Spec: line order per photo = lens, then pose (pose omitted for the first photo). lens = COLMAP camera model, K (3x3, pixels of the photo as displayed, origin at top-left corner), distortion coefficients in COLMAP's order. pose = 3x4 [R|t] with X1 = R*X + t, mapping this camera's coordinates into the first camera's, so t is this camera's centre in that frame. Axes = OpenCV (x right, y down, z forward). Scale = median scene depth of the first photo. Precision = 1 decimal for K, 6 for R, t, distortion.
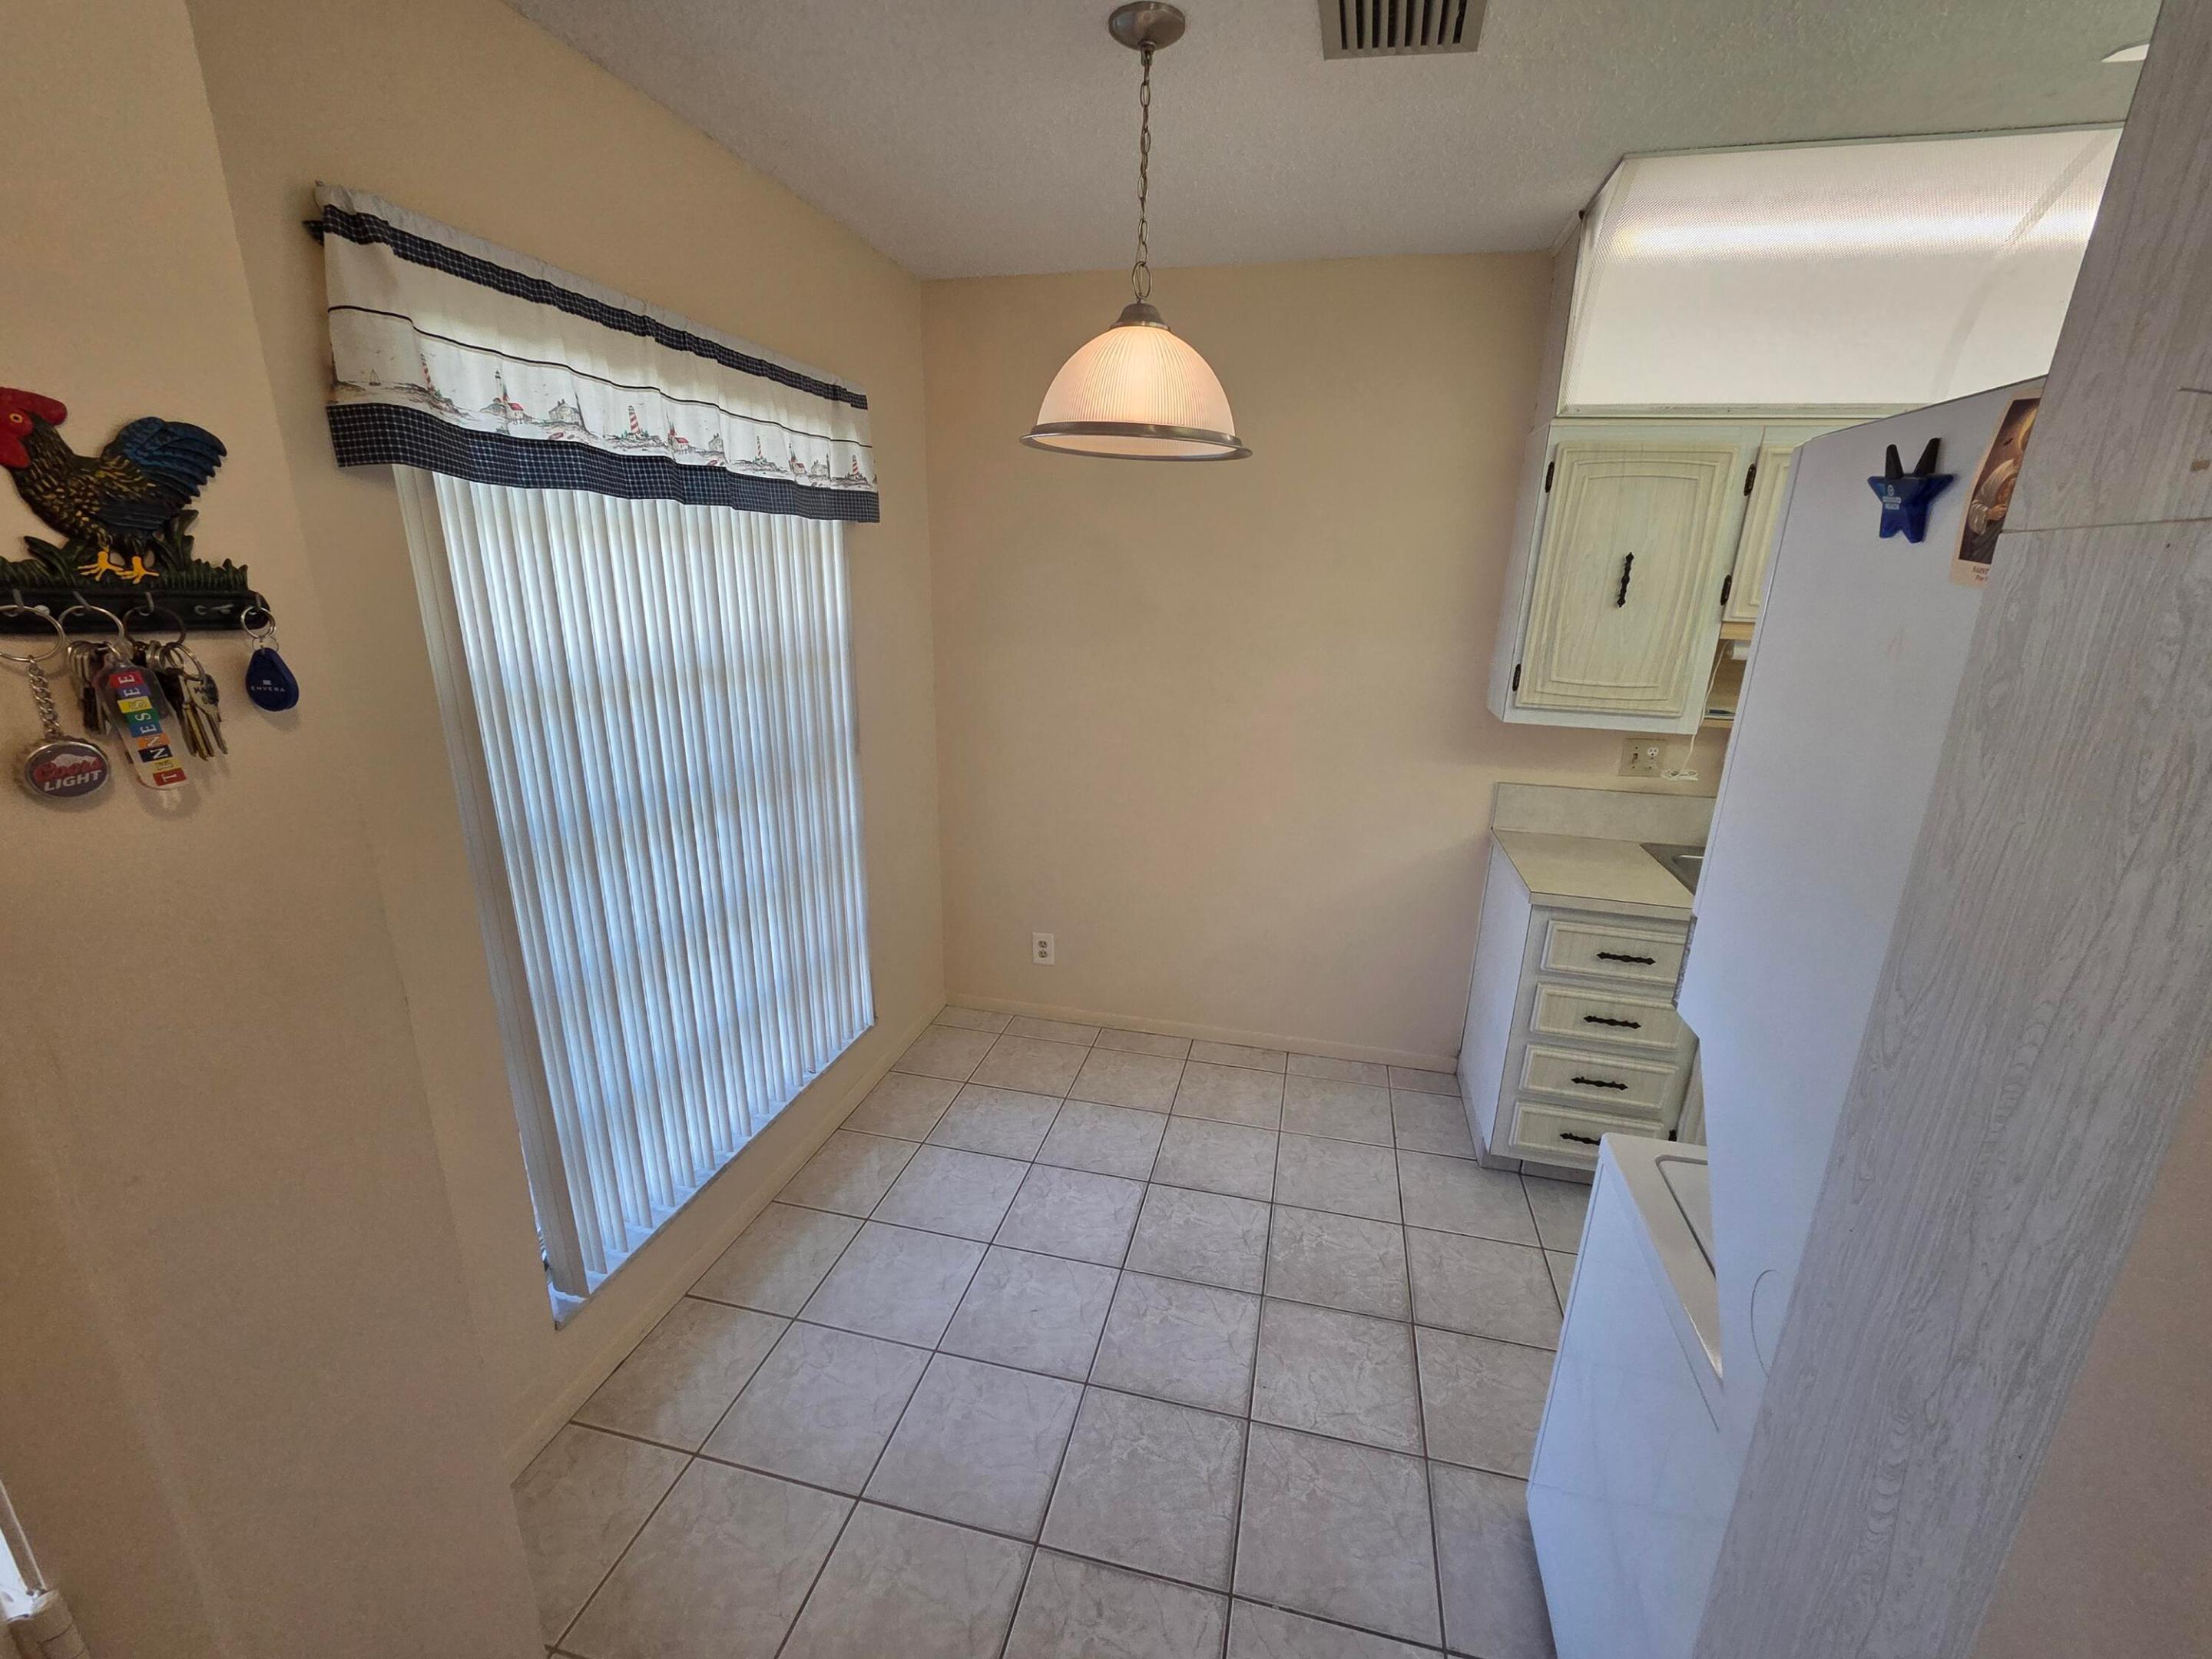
lens RADIAL K [[897.9, 0, 1096.8], [0, 897.9, 834.0], [0, 0, 1]] dist [0.001588, -0.003092]
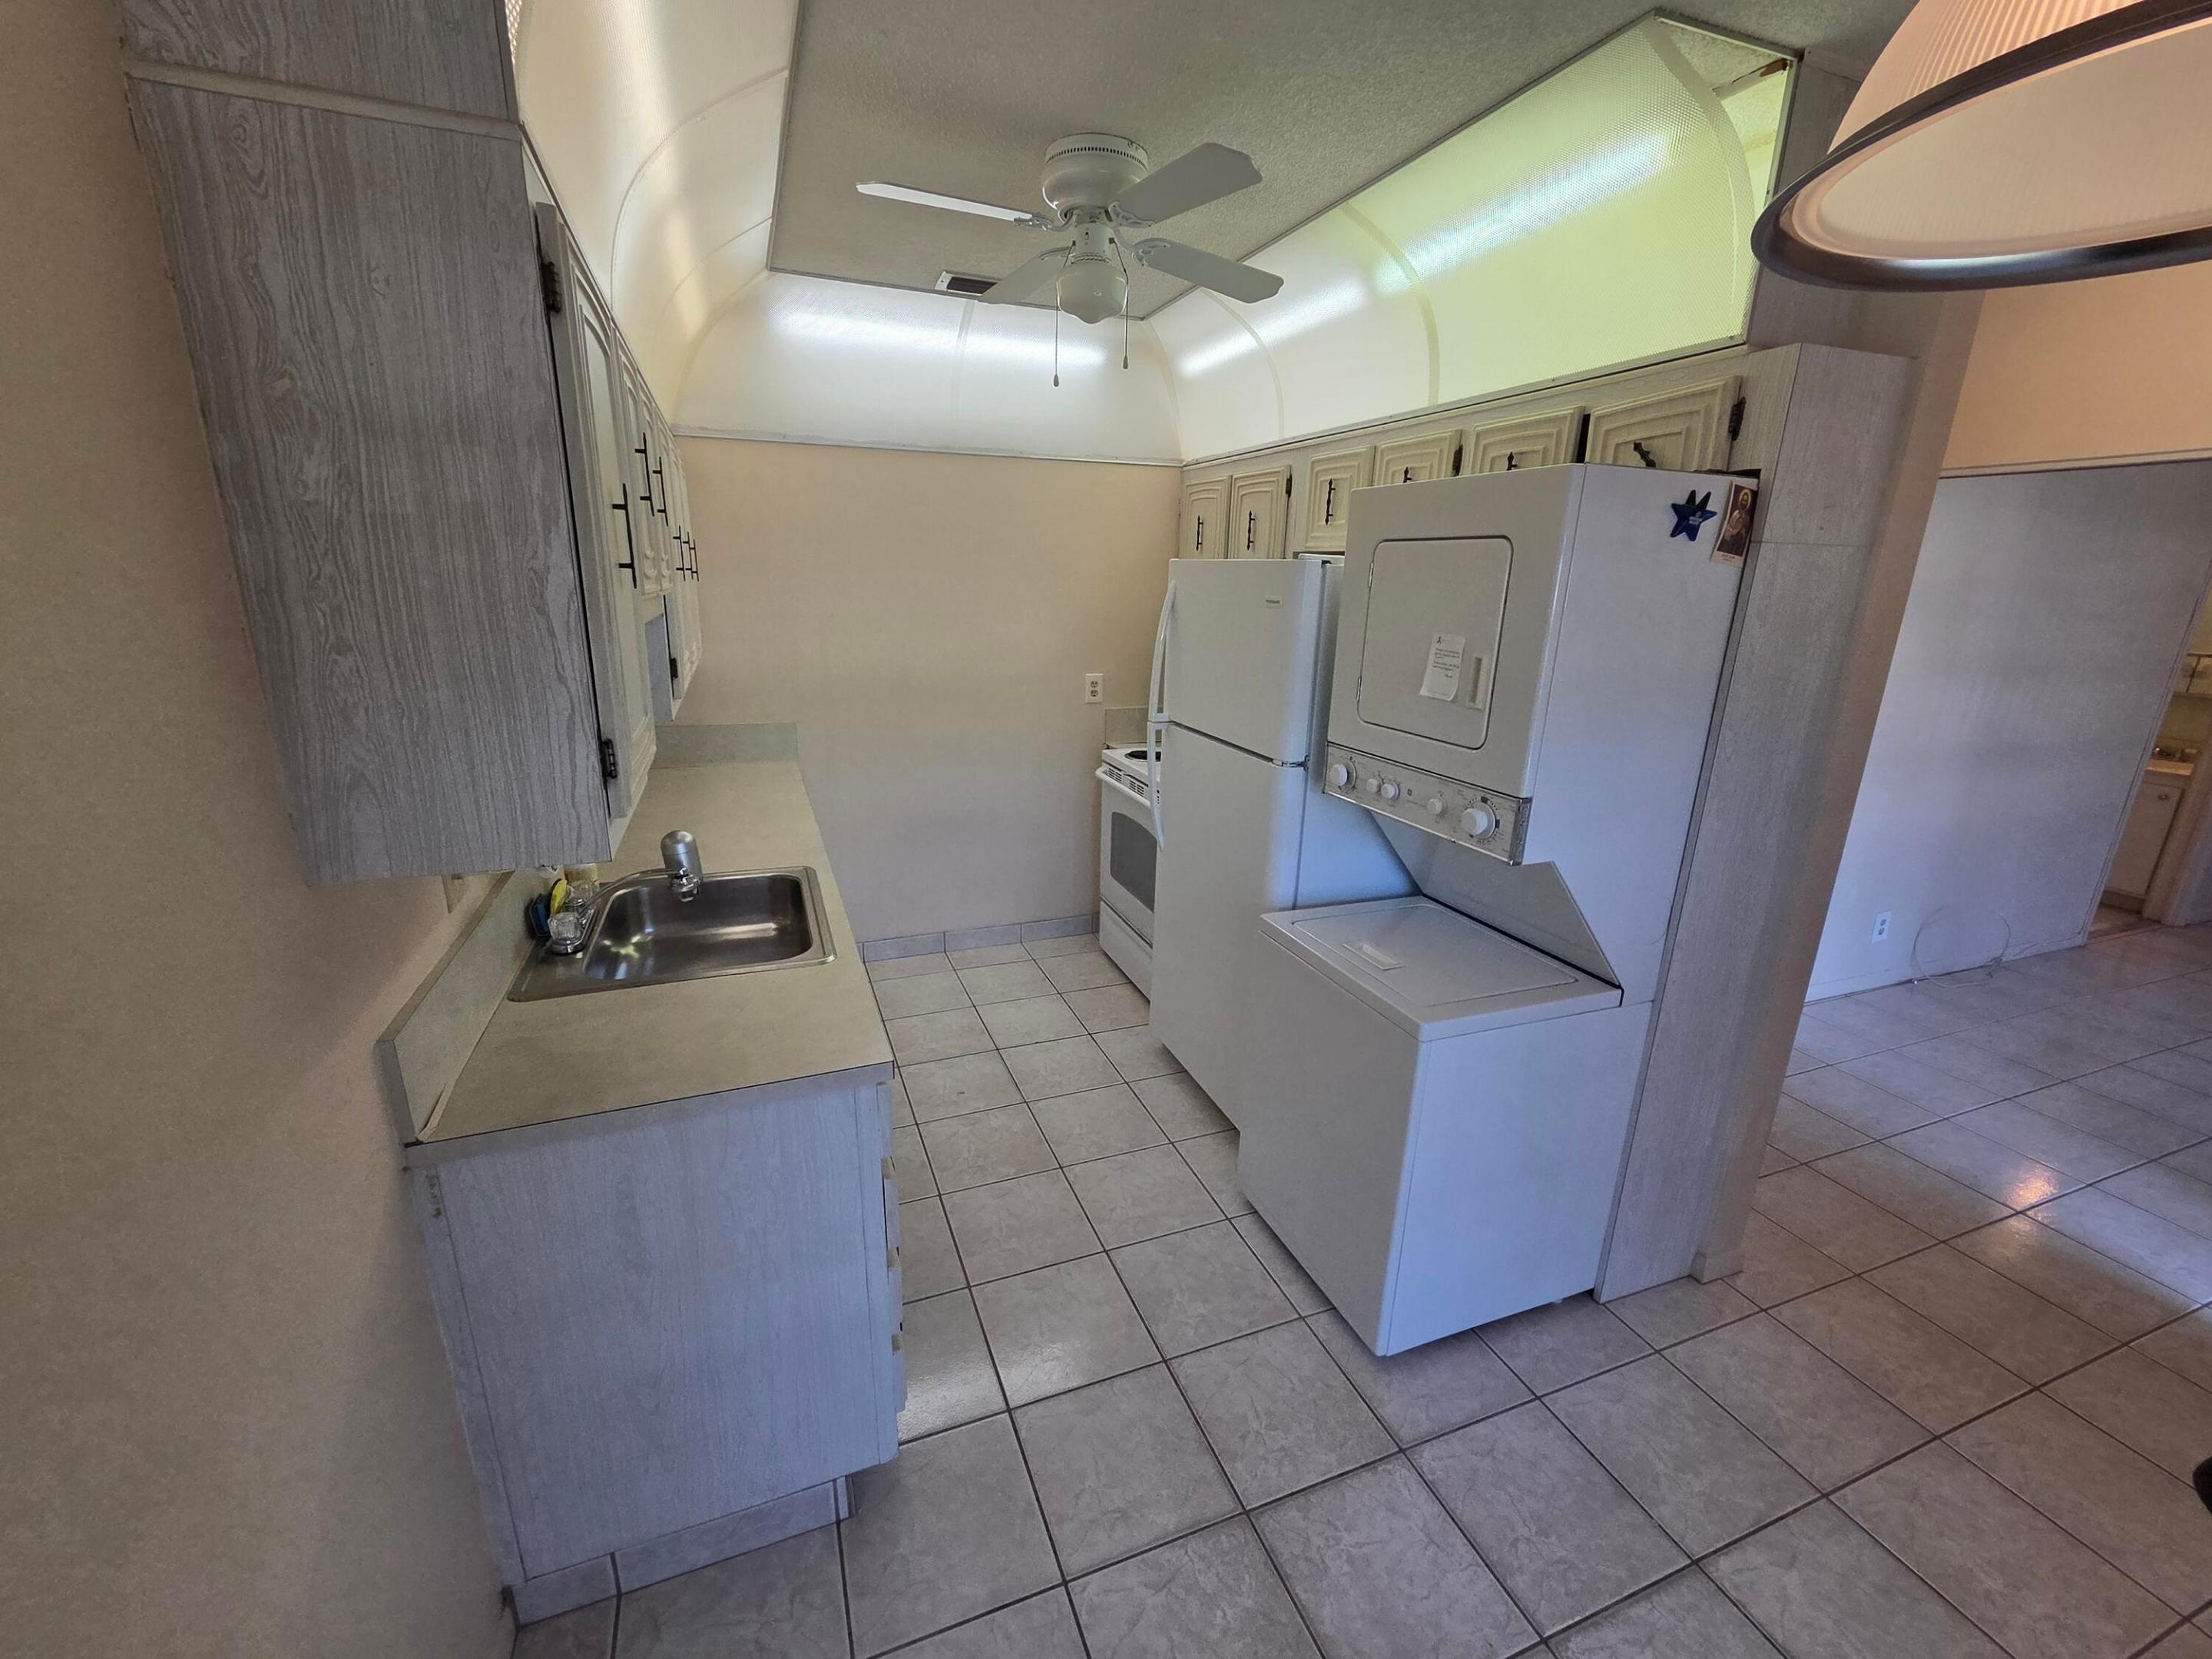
lens RADIAL K [[897.9, 0, 1096.8], [0, 897.9, 834.0], [0, 0, 1]] dist [0.001588, -0.003092]
pose [[-0.577460, -0.250587, 0.777011, -0.041341], [0.203346, 0.877591, 0.434147, -0.444040], [-0.790689, 0.408705, -0.455818, 1.615324]]
